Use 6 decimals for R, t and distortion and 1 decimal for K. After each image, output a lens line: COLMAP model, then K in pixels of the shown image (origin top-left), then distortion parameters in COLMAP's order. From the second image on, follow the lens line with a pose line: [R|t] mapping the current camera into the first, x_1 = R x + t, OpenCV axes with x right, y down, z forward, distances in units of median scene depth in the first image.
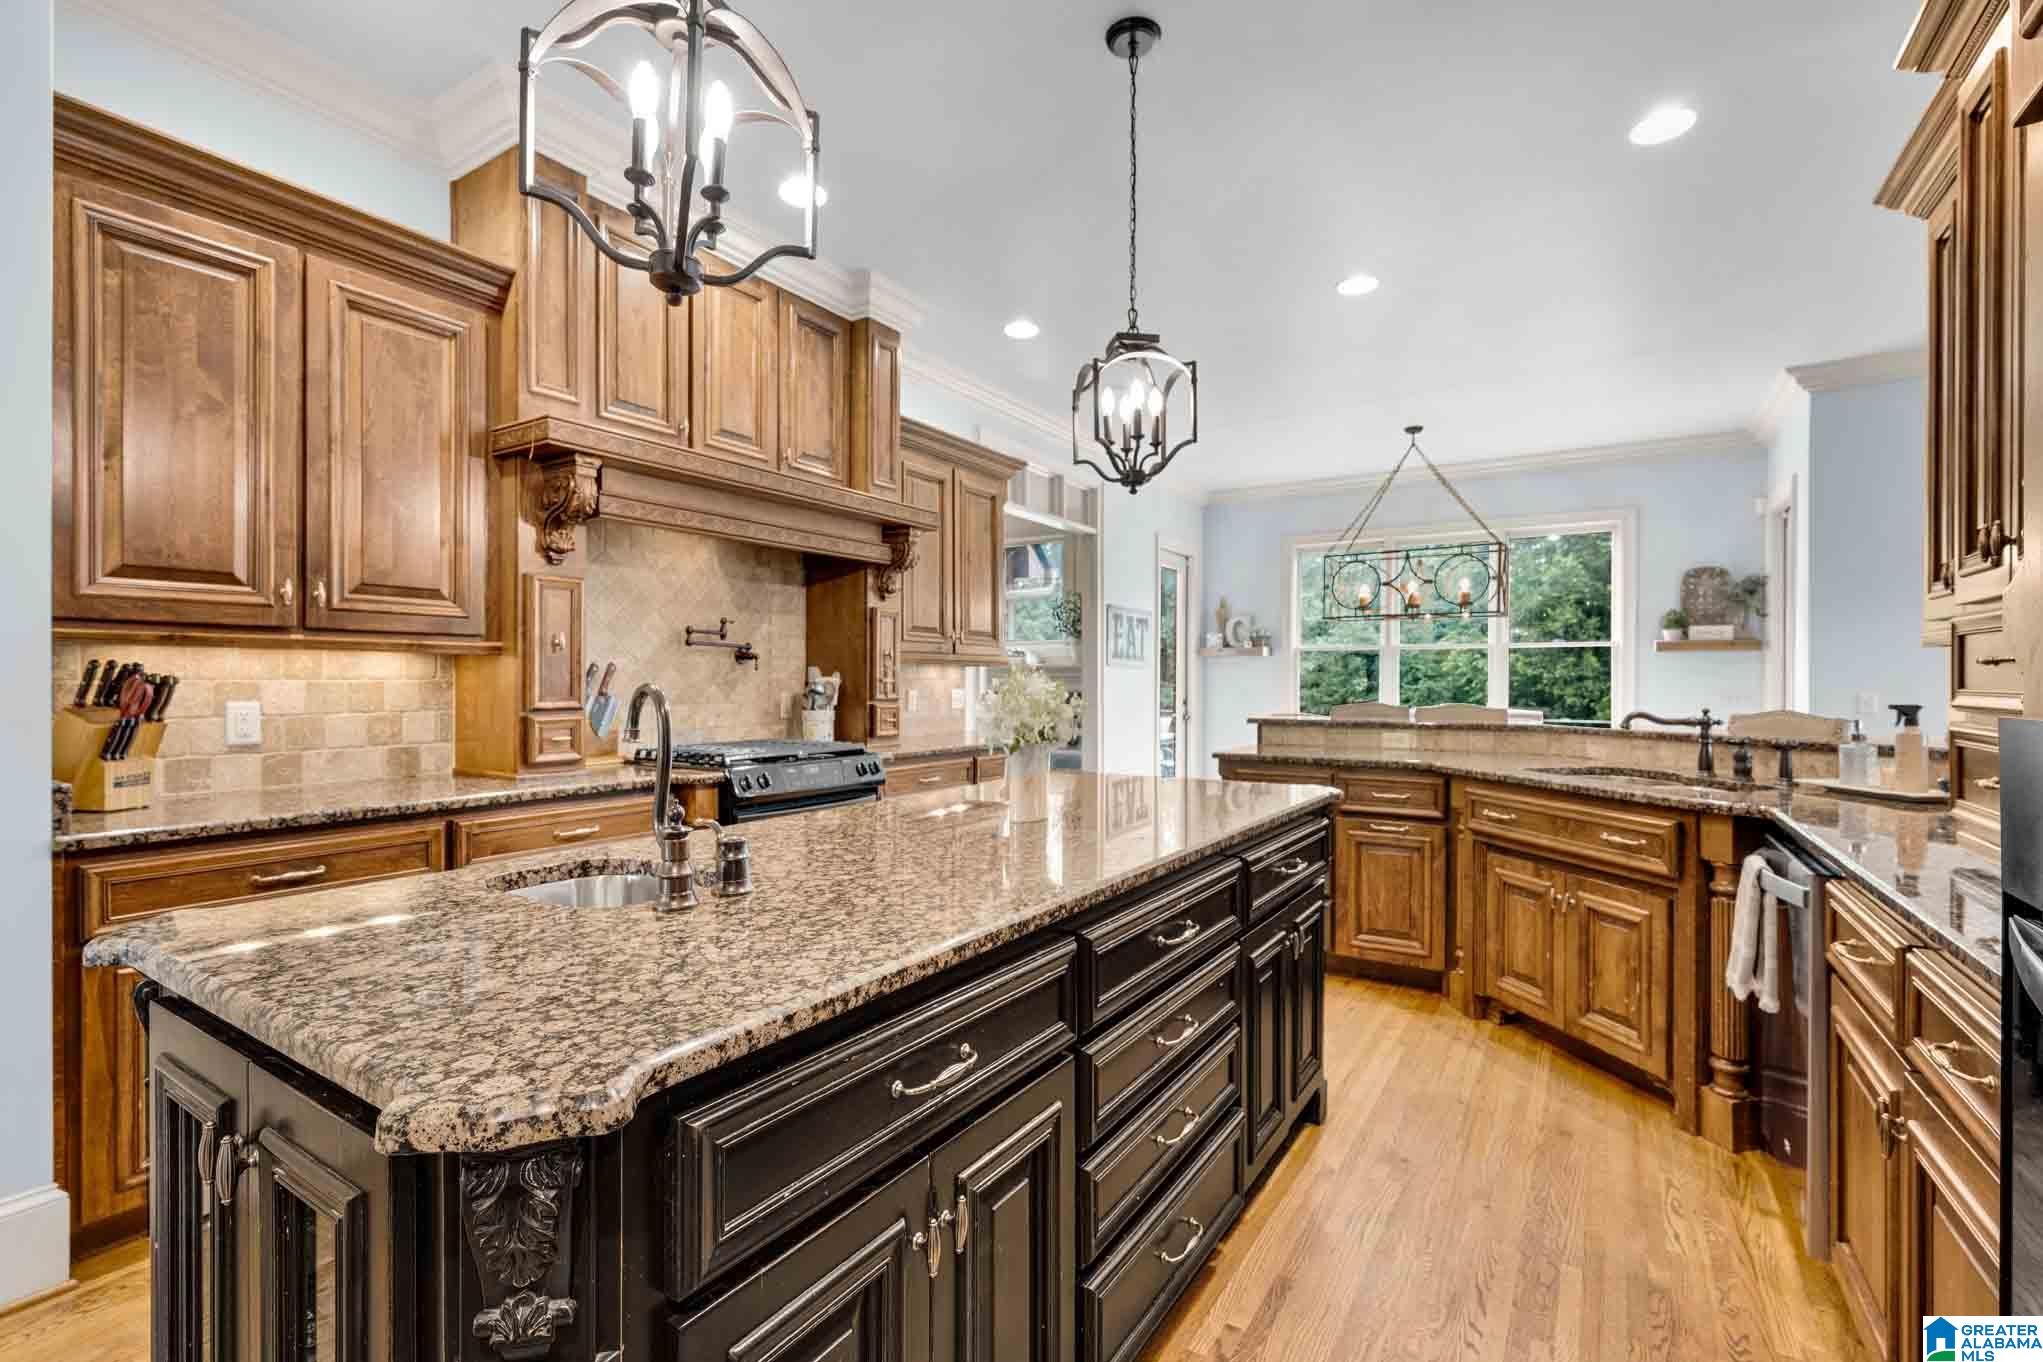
lens RADIAL K [[894.8, 0, 1020.0], [0, 894.8, 690.3], [0, 0, 1]] dist [-0.001495, 0.001066]
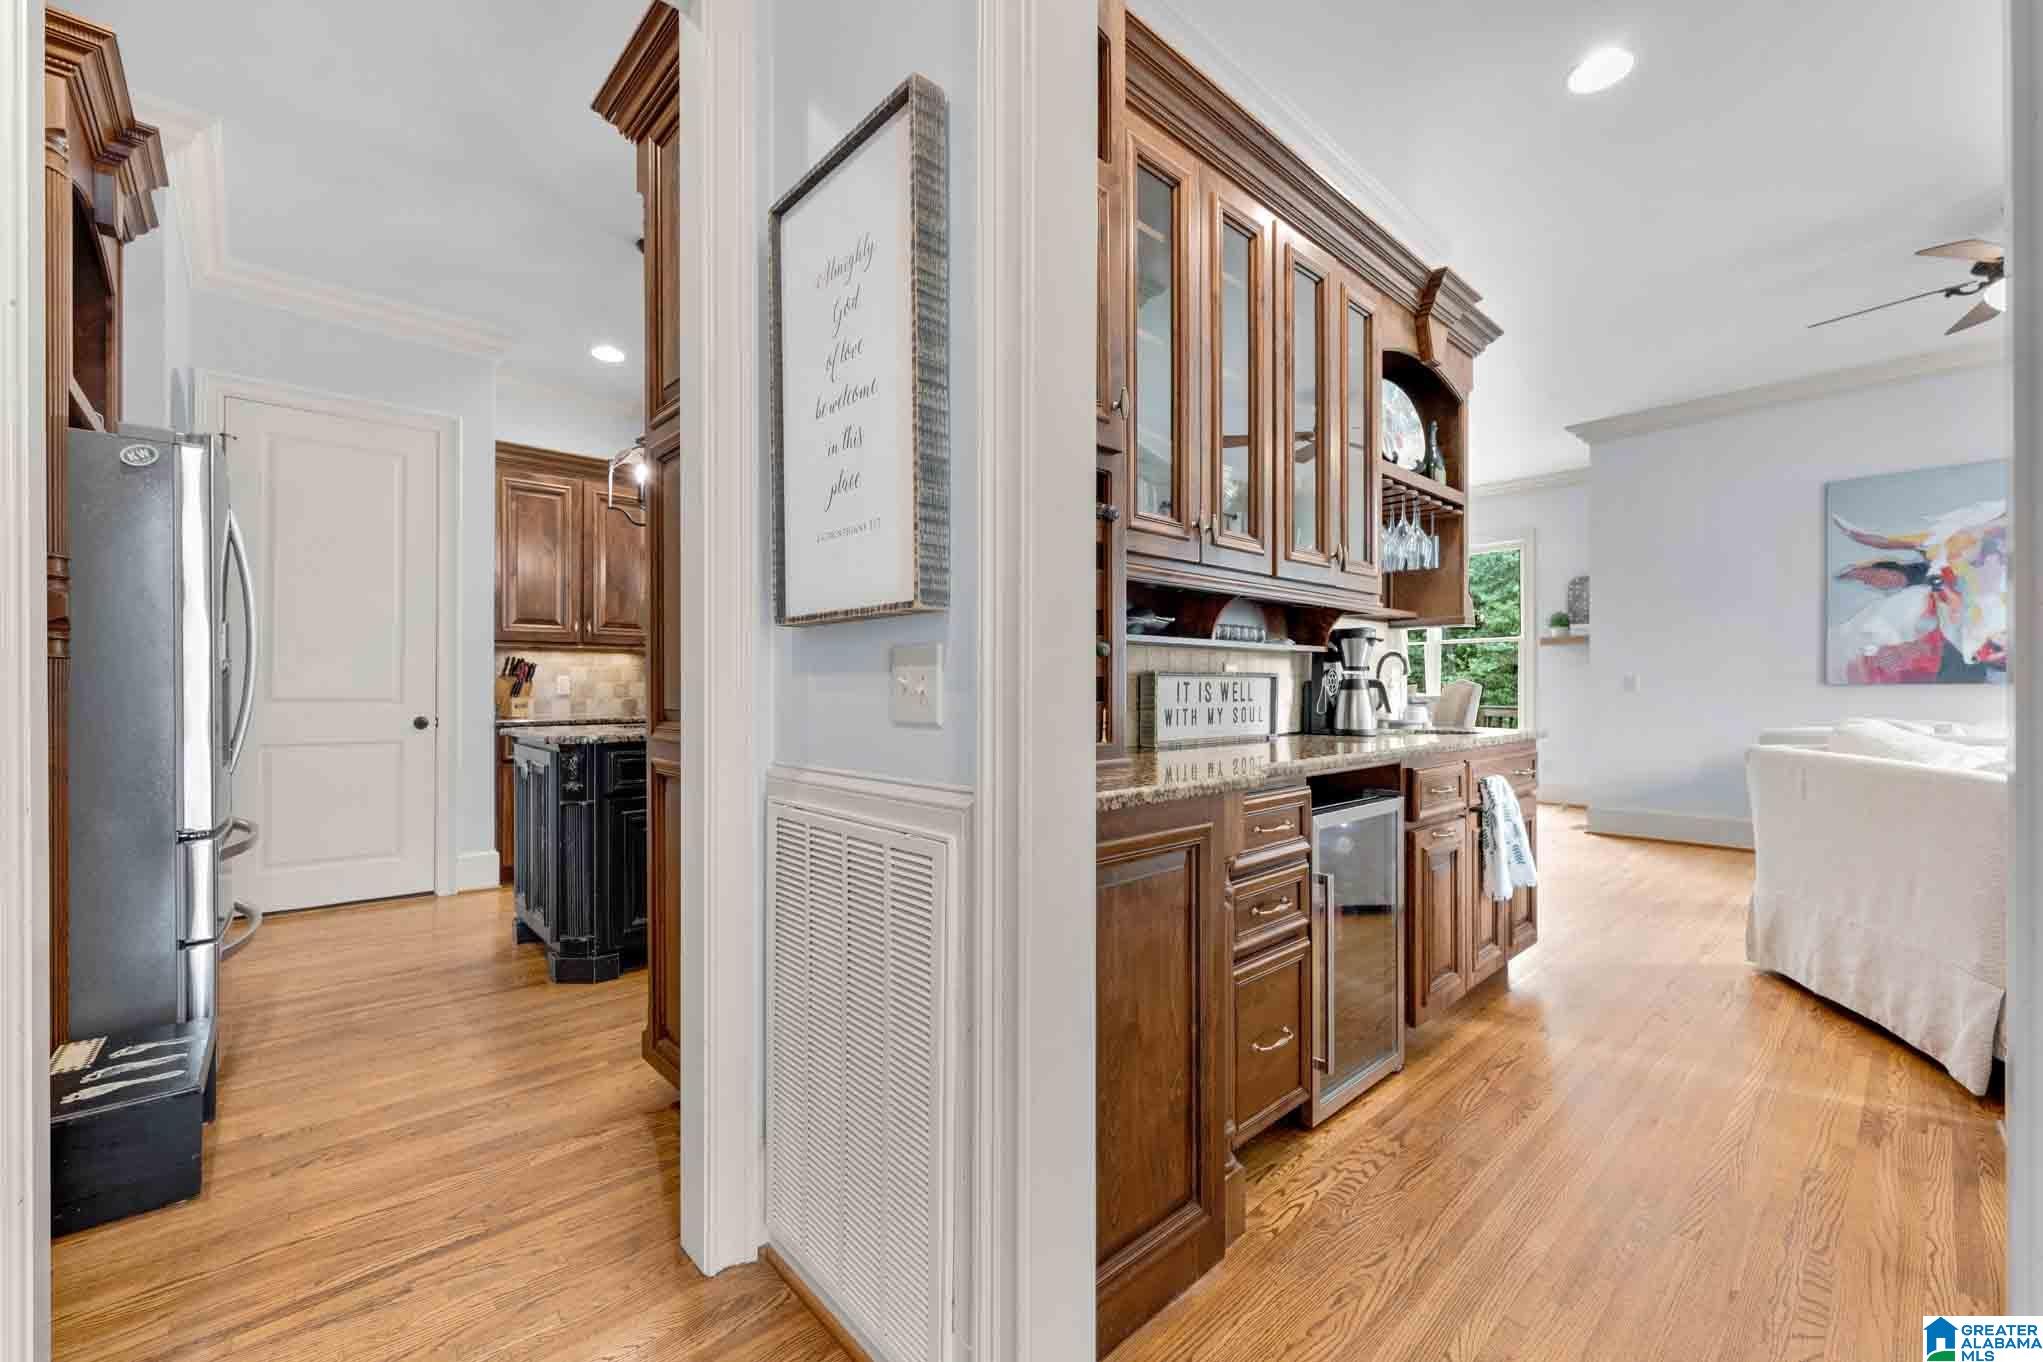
lens RADIAL K [[812.4, 0, 1020.7], [0, 812.4, 688.6], [0, 0, 1]] dist [-0.001876, 0.000054]
pose [[0.968918, -0.002067, -0.247372, 0.459960], [0.000956, 0.999989, -0.004611, 0.033473], [0.247379, 0.004231, 0.968910, -0.424905]]
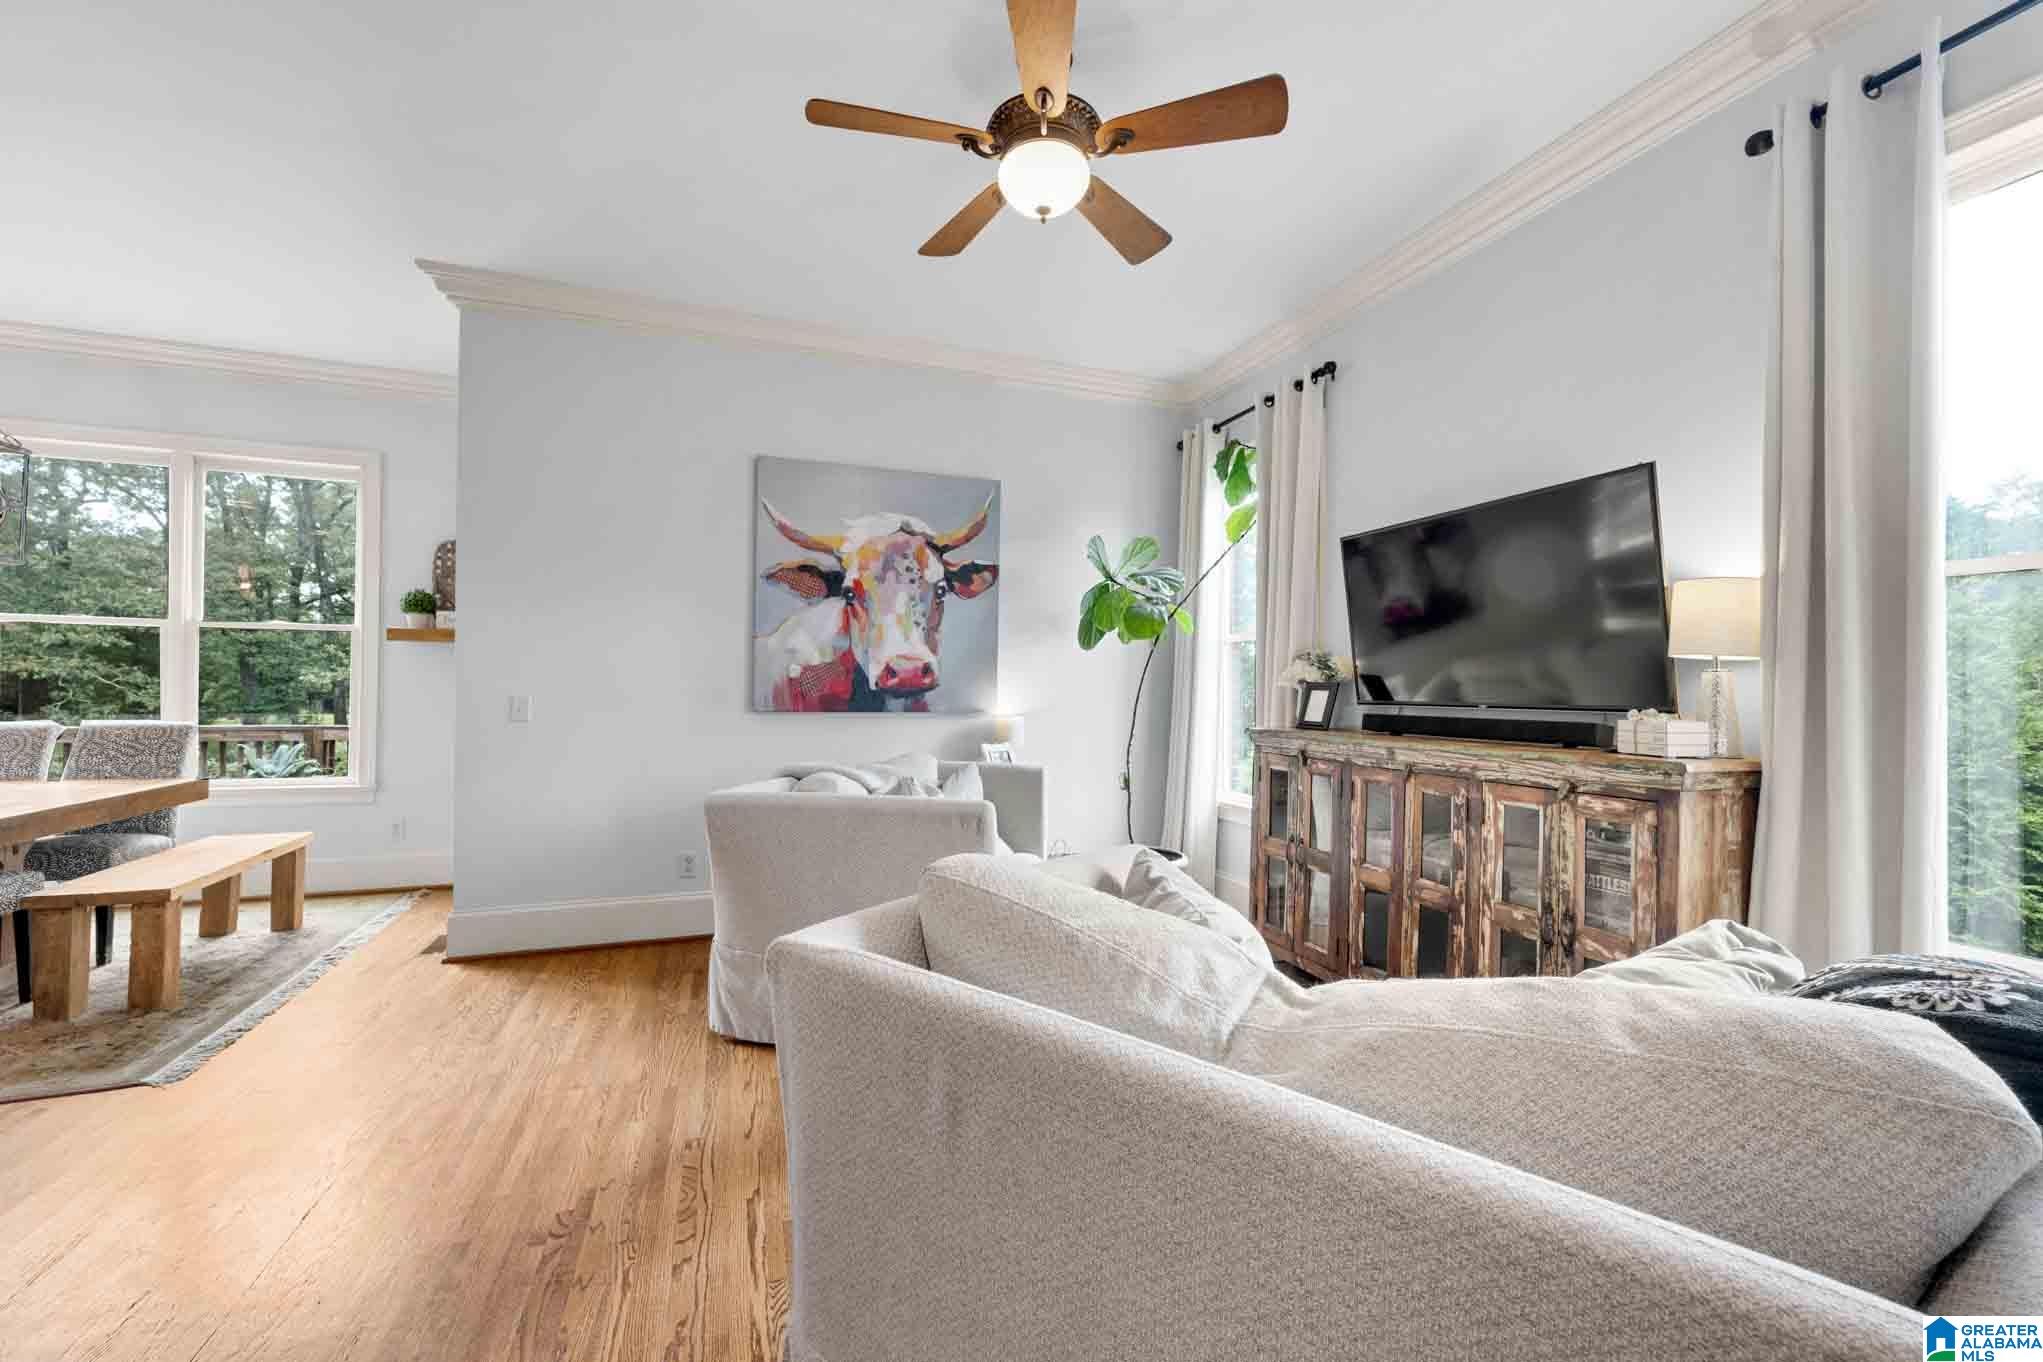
lens RADIAL K [[812.4, 0, 1029.1], [0, 812.4, 688.7], [0, 0, 1]] dist [-0.001876, 0.000054]
pose [[0.589742, 0.007694, 0.807555, 0.750443], [-0.005224, 0.999970, -0.005712, -0.000832], [-0.807575, -0.000850, 0.589765, 0.229270]]
